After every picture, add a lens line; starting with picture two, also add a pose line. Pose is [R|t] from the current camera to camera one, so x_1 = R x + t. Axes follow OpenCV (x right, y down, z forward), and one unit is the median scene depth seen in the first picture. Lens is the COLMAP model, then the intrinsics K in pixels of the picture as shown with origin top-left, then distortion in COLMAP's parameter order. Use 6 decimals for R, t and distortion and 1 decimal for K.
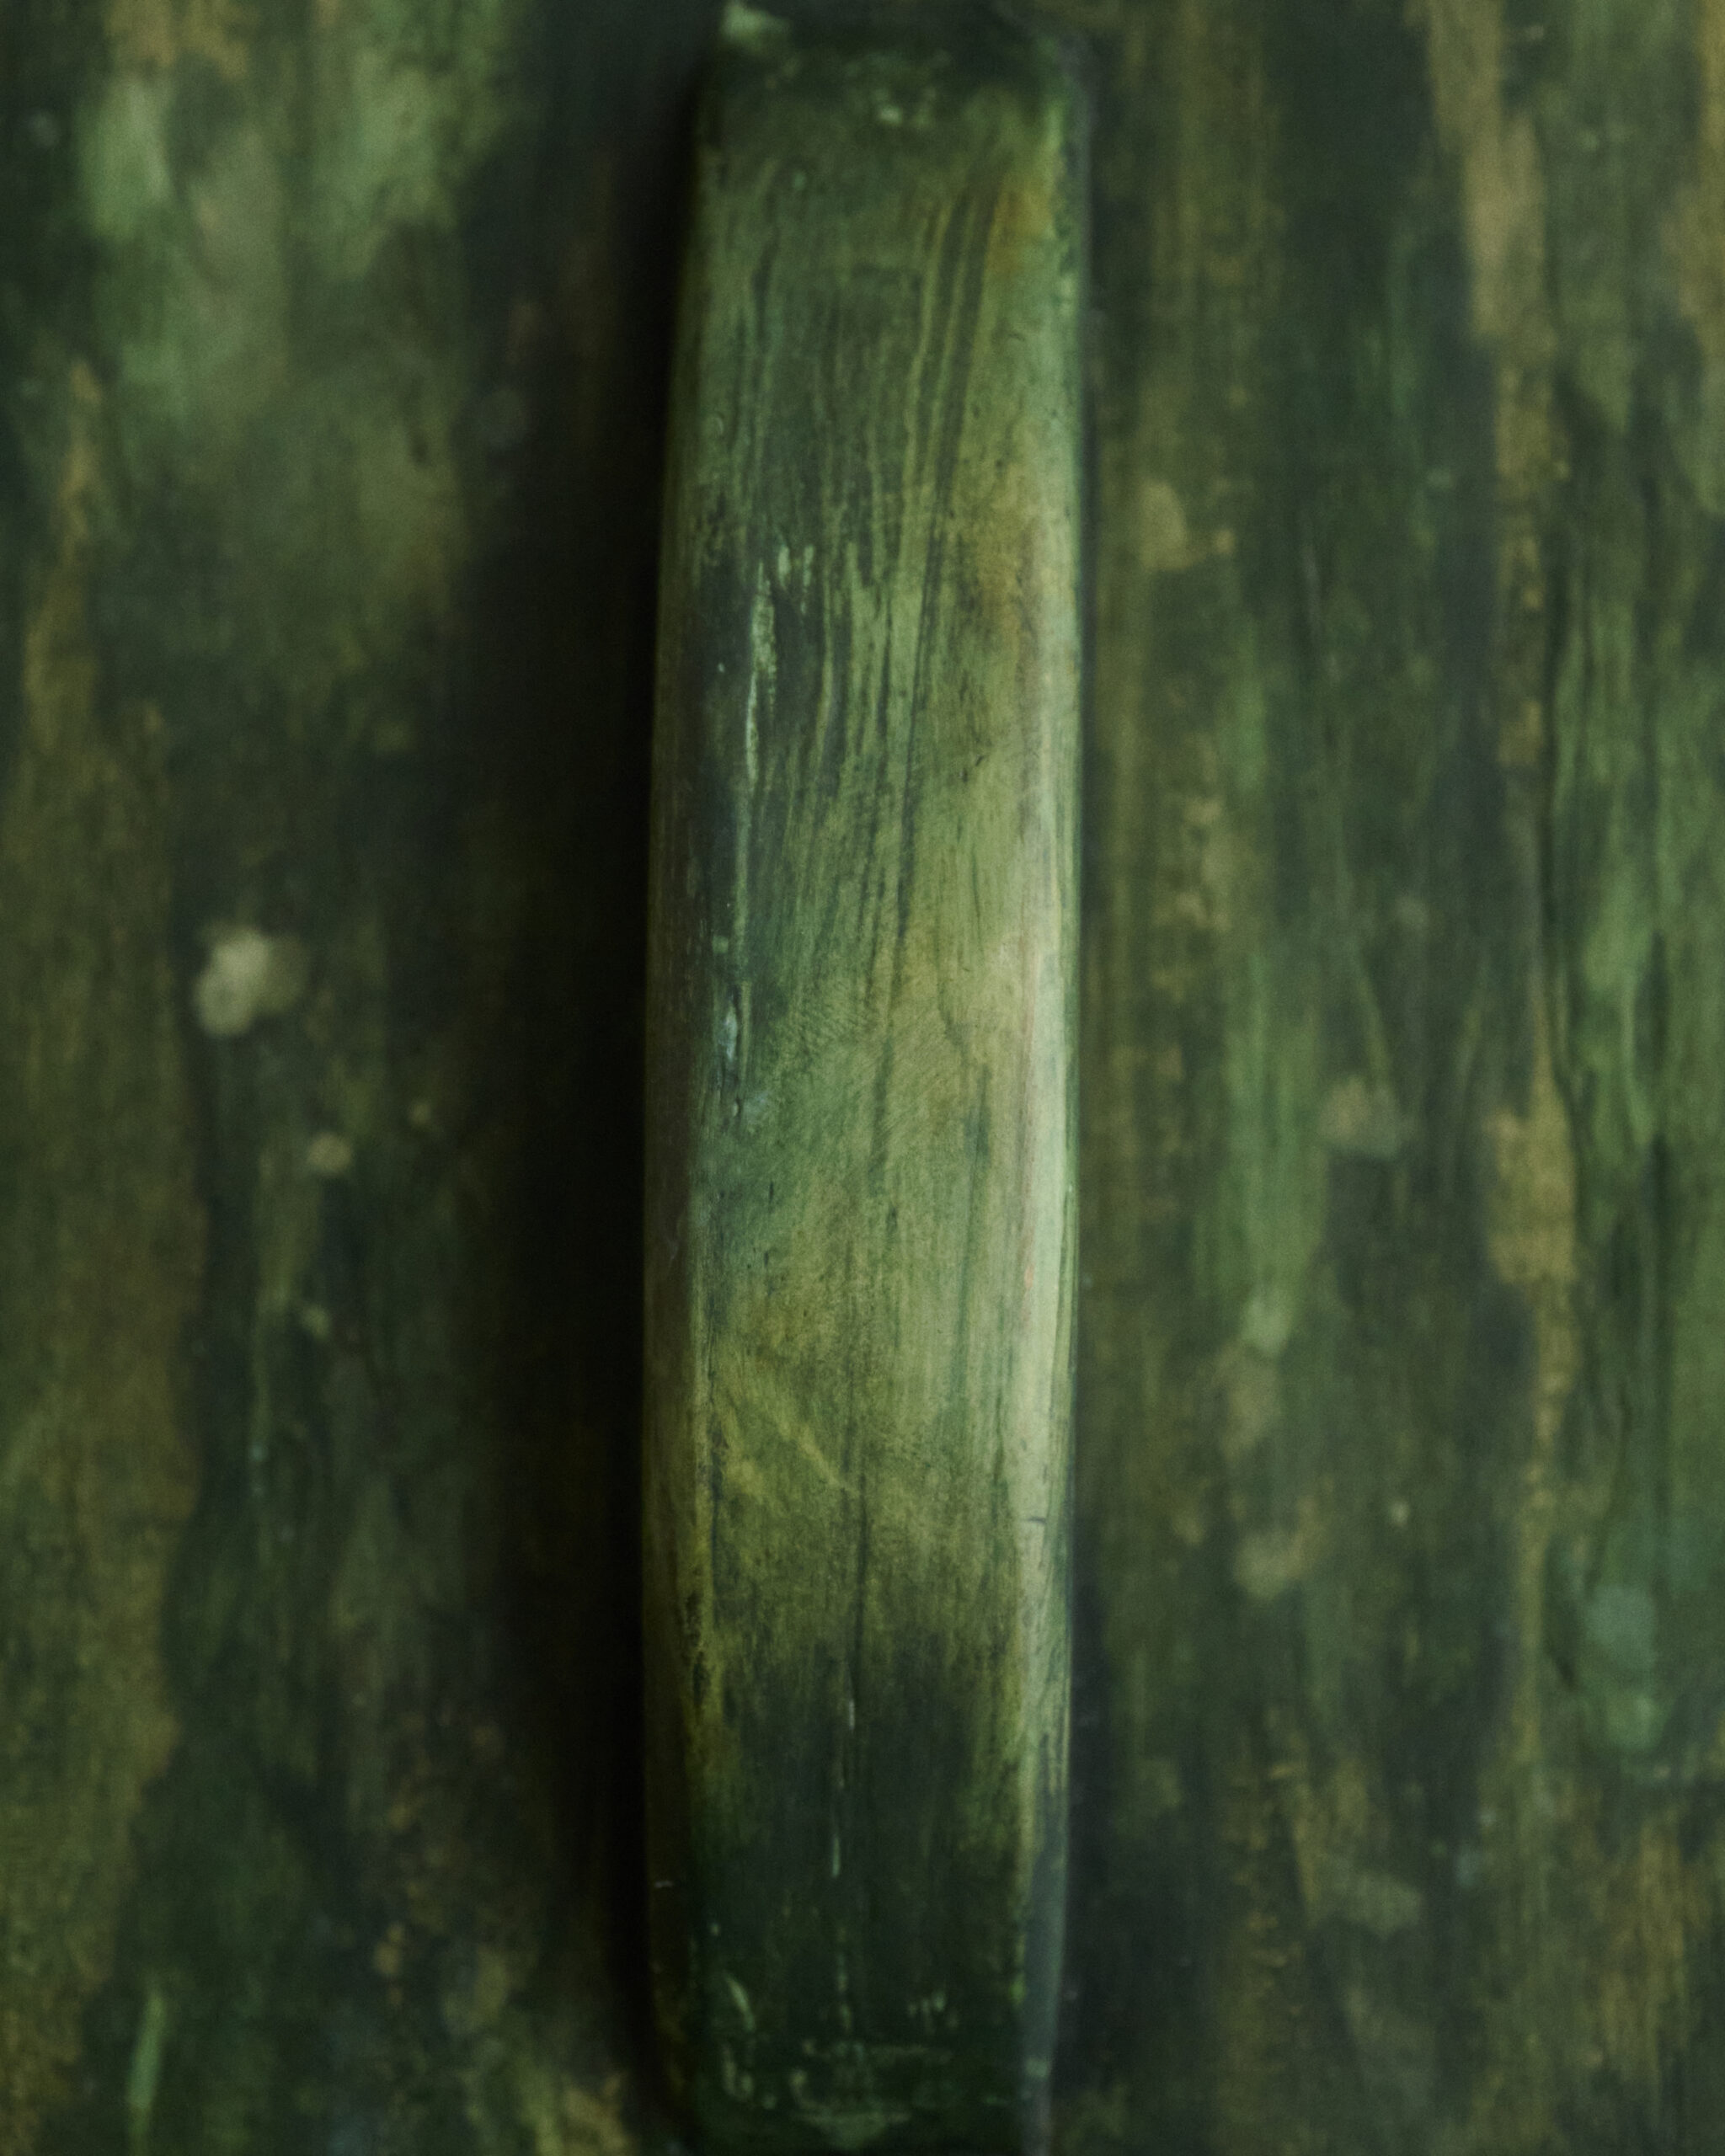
lens RADIAL K [[6289.1, 0, 902.0], [0, 6289.1, 1007.8], [0, 0, 1]] dist [-0.006819, 0.000000]
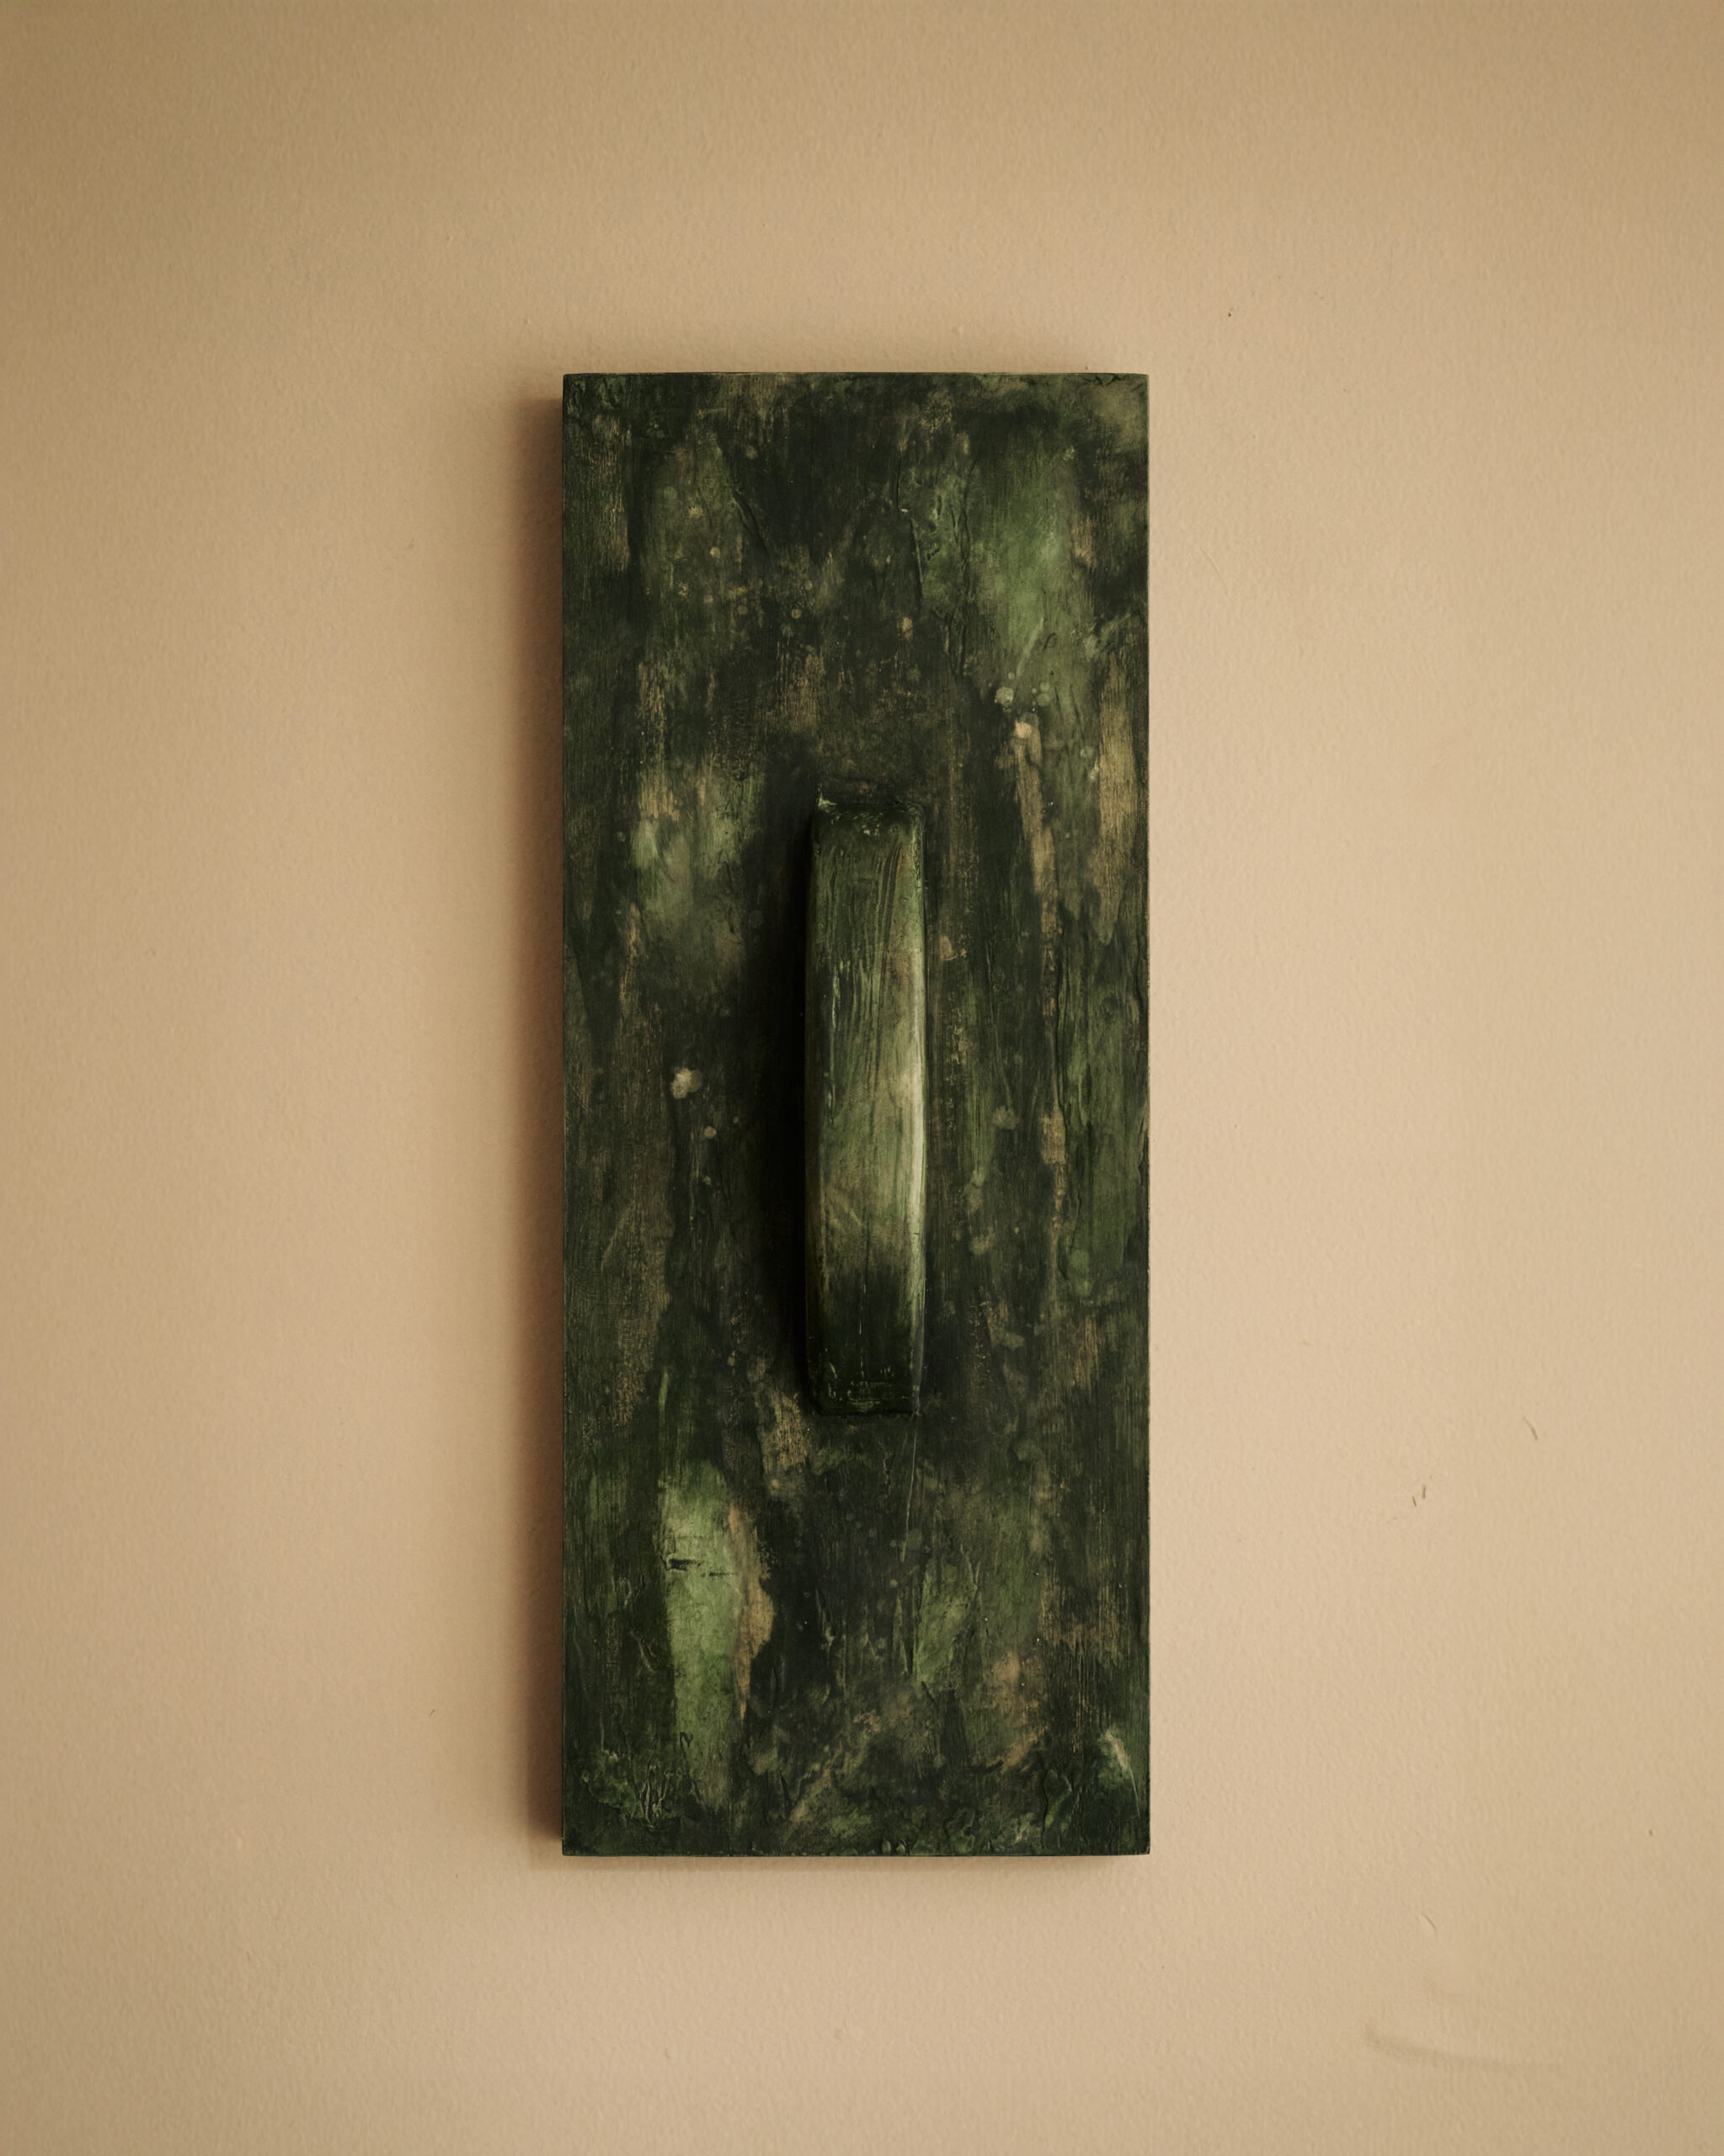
lens RADIAL K [[5106.8, 0, 861.6], [0, 5106.8, 1078.9], [0, 0, 1]] dist [0.000325, 0.000000]
pose [[0.998127, -0.013516, 0.059667, -0.176199], [0.010551, 0.998707, 0.049732, -0.146746], [-0.060262, -0.049010, 0.996979, -1.832343]]
